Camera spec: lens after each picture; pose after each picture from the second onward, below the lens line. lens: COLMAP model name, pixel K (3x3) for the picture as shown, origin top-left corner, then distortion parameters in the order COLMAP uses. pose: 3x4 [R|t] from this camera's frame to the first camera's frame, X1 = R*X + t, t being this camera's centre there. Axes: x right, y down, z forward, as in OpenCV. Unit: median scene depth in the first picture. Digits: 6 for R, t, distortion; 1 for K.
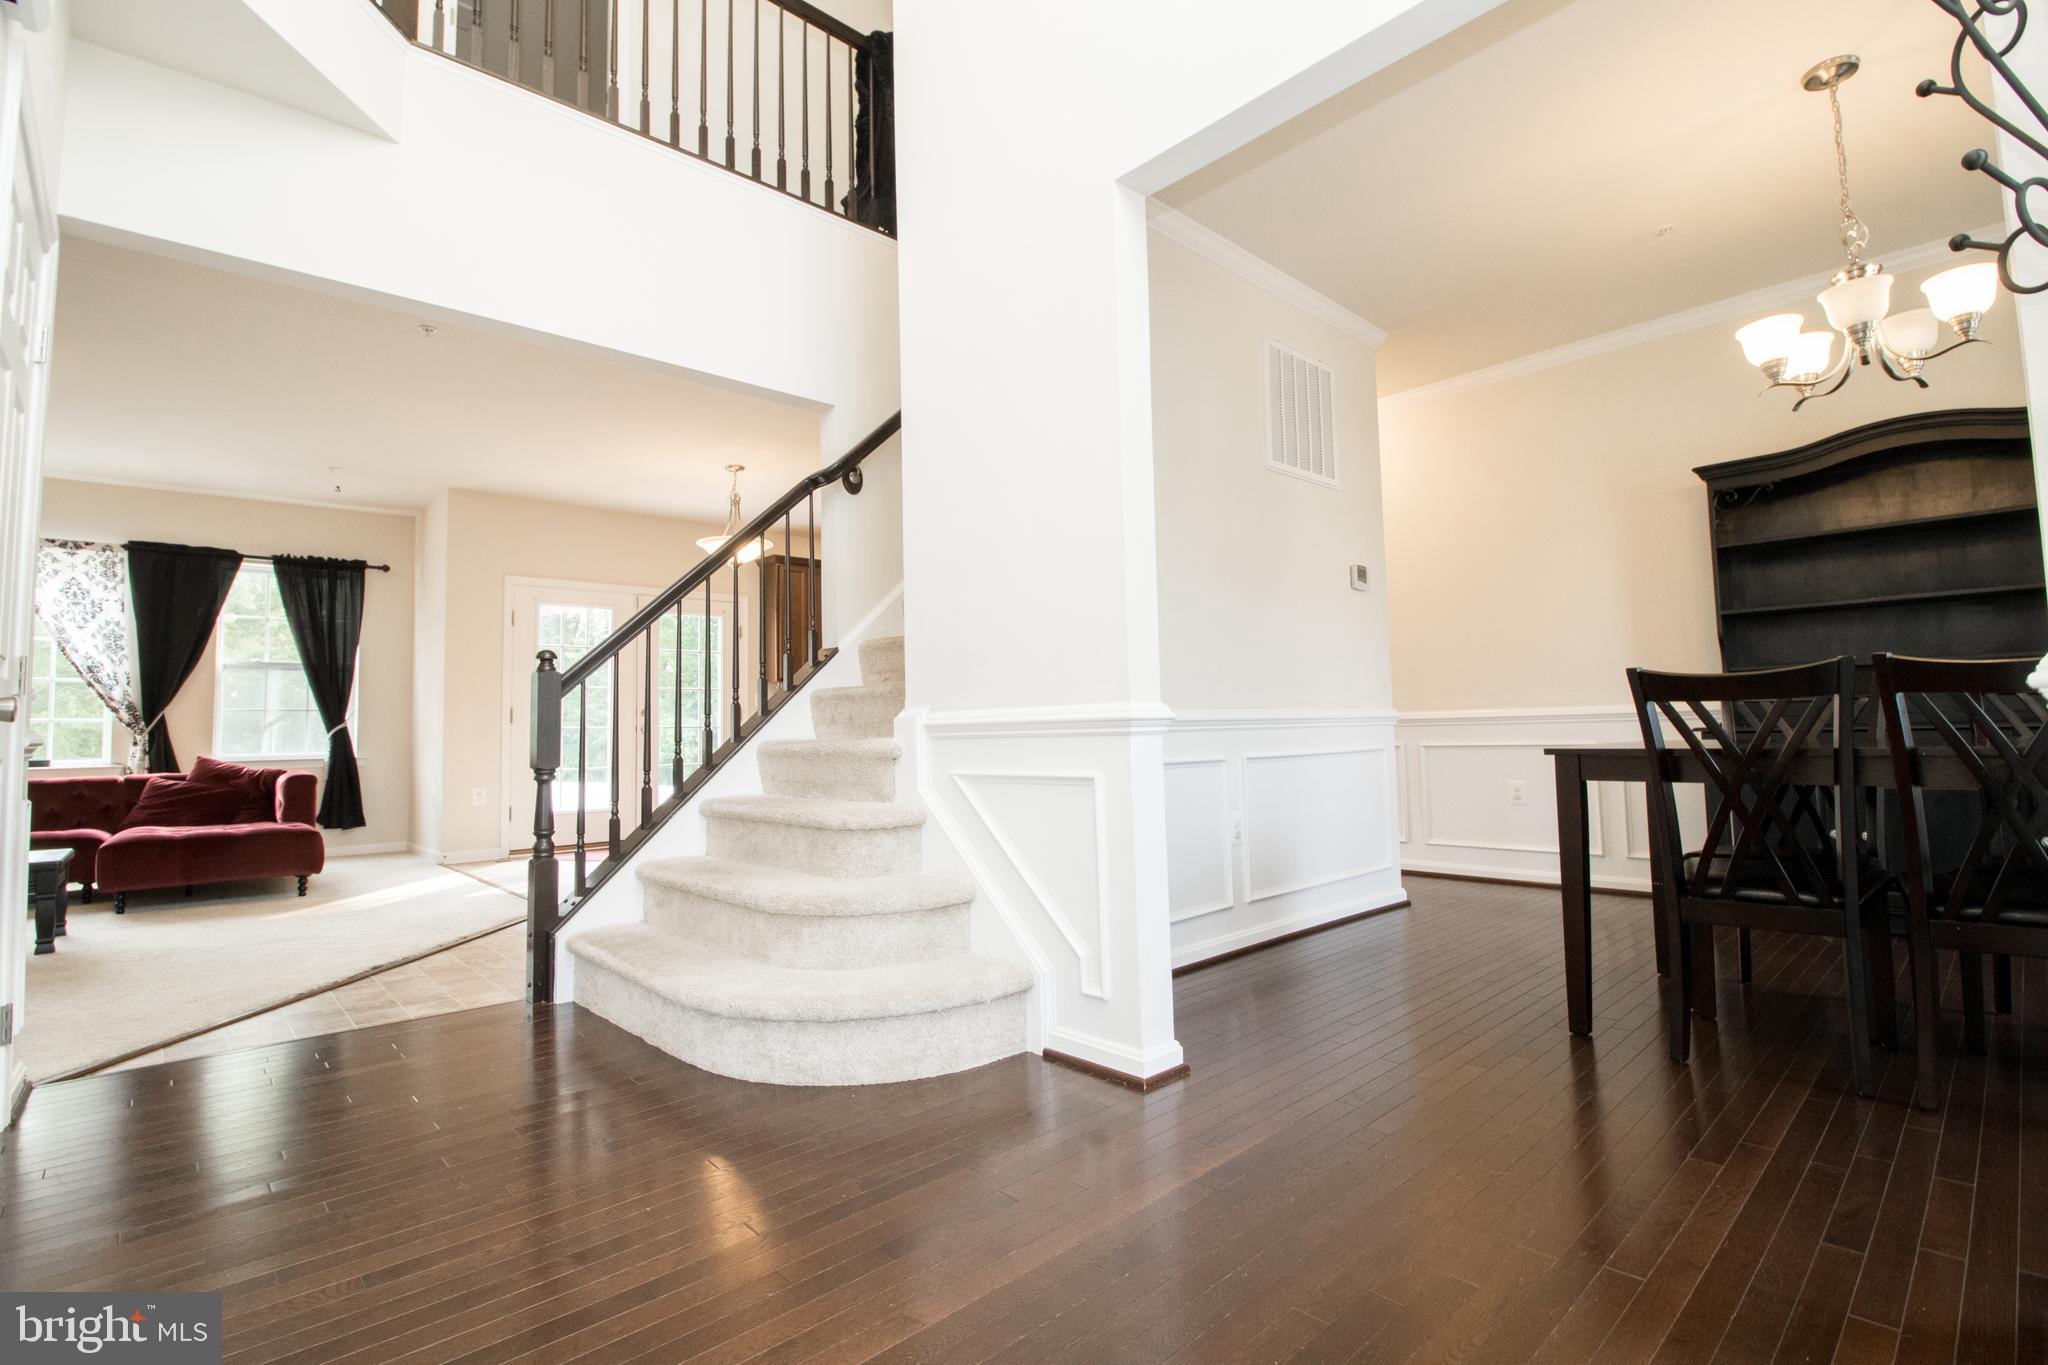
lens RADIAL K [[945.2, 0, 1025.7], [0, 945.2, 666.2], [0, 0, 1]] dist [0.002867, -0.014549]
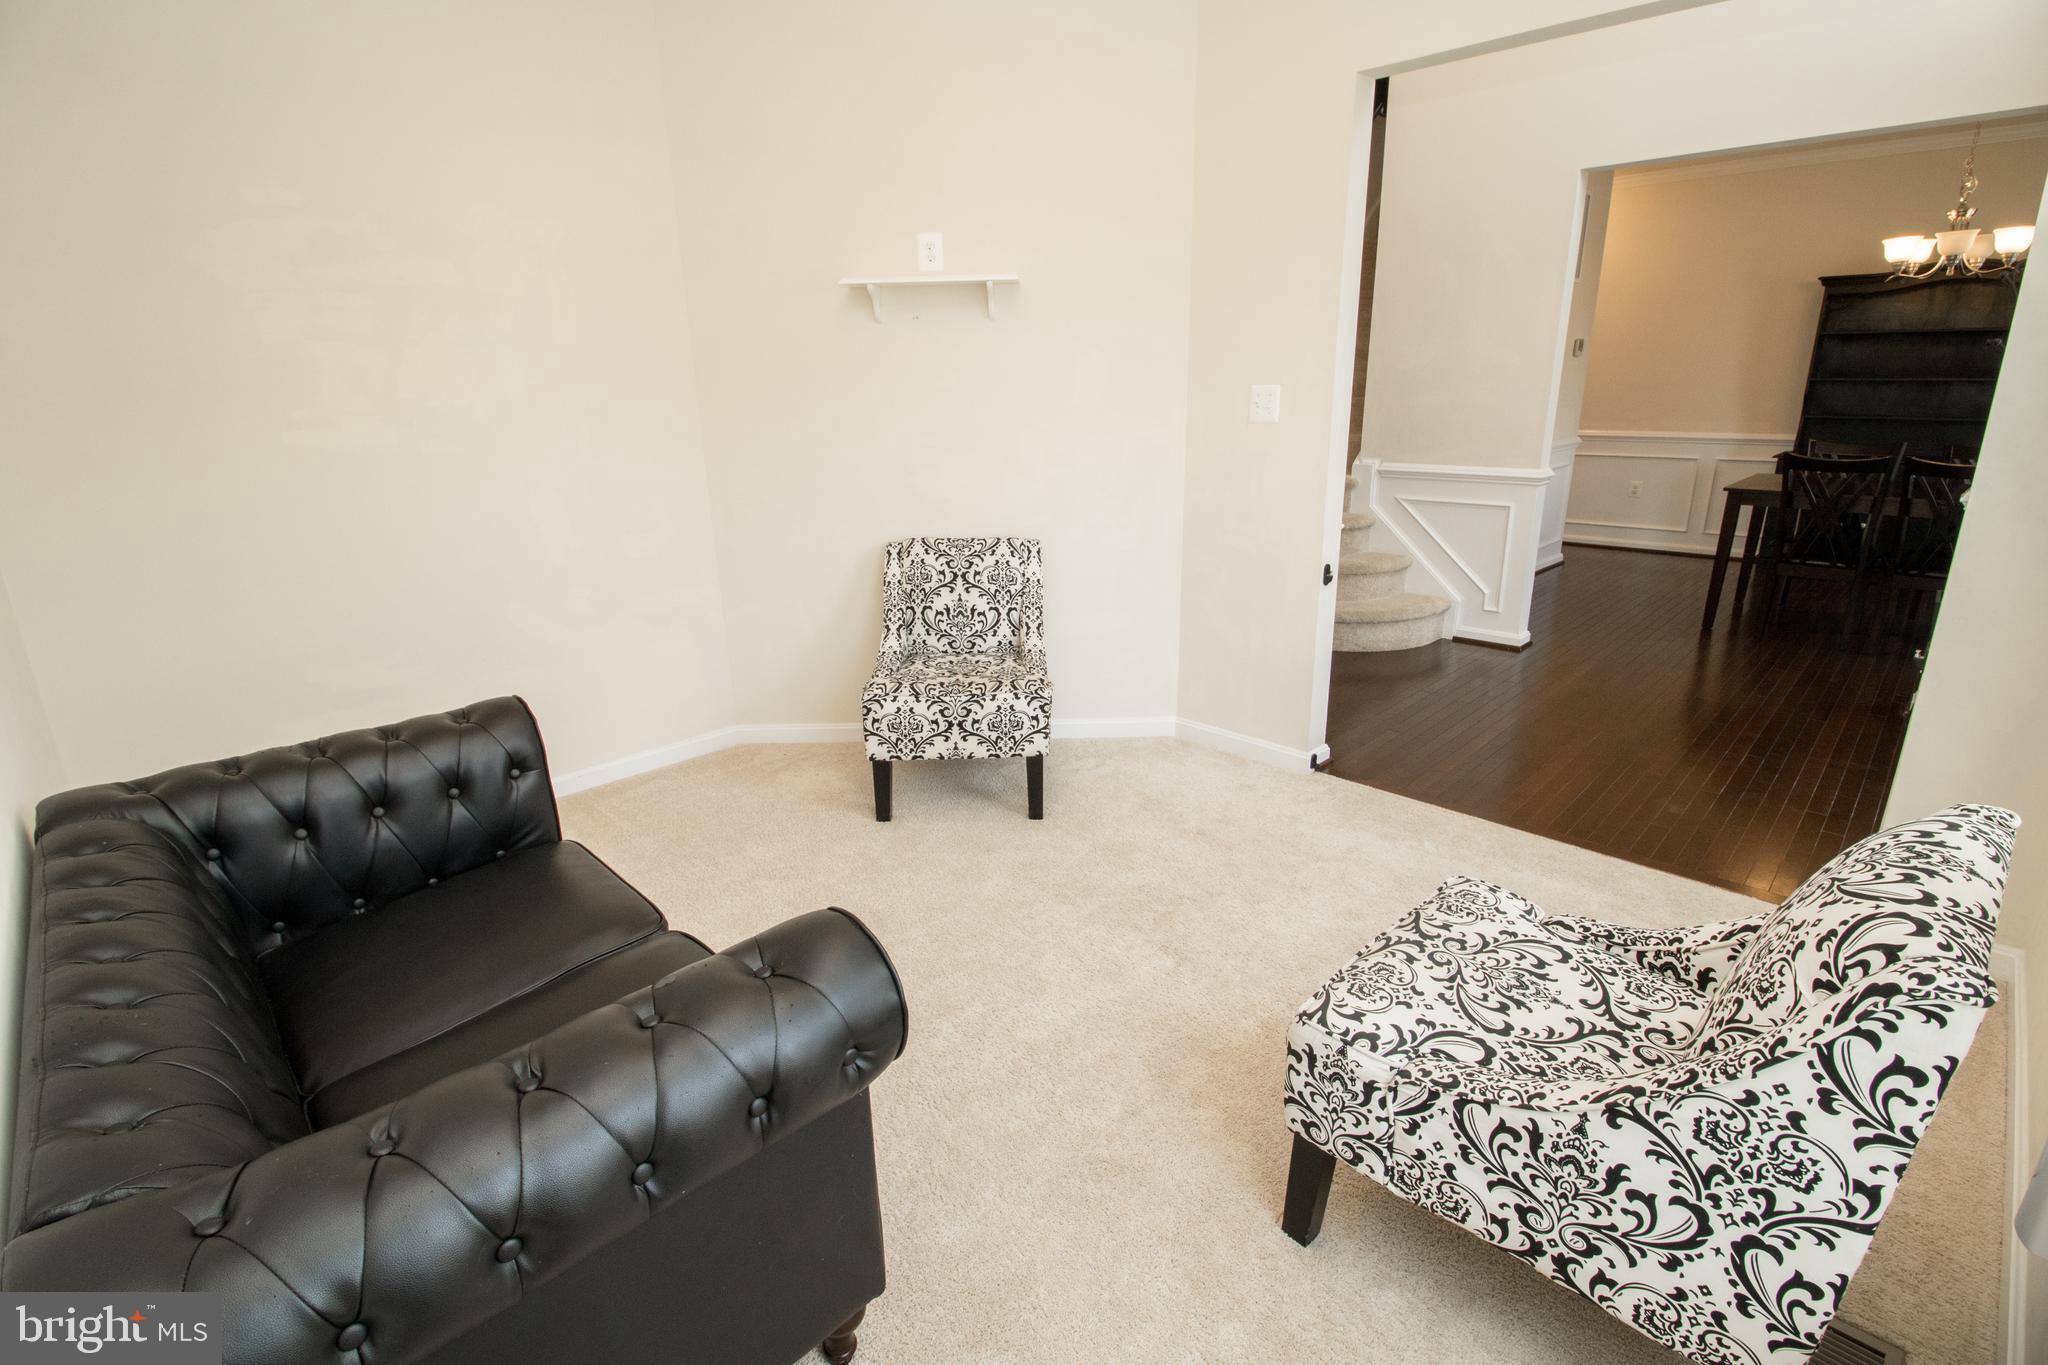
lens RADIAL K [[945.2, 0, 1025.7], [0, 945.2, 666.2], [0, 0, 1]] dist [0.002867, -0.014549]
pose [[0.999629, -0.011501, 0.024703, -0.951780], [0.002048, 0.935705, 0.352777, -0.258924], [-0.027172, -0.352596, 0.935381, -0.912437]]
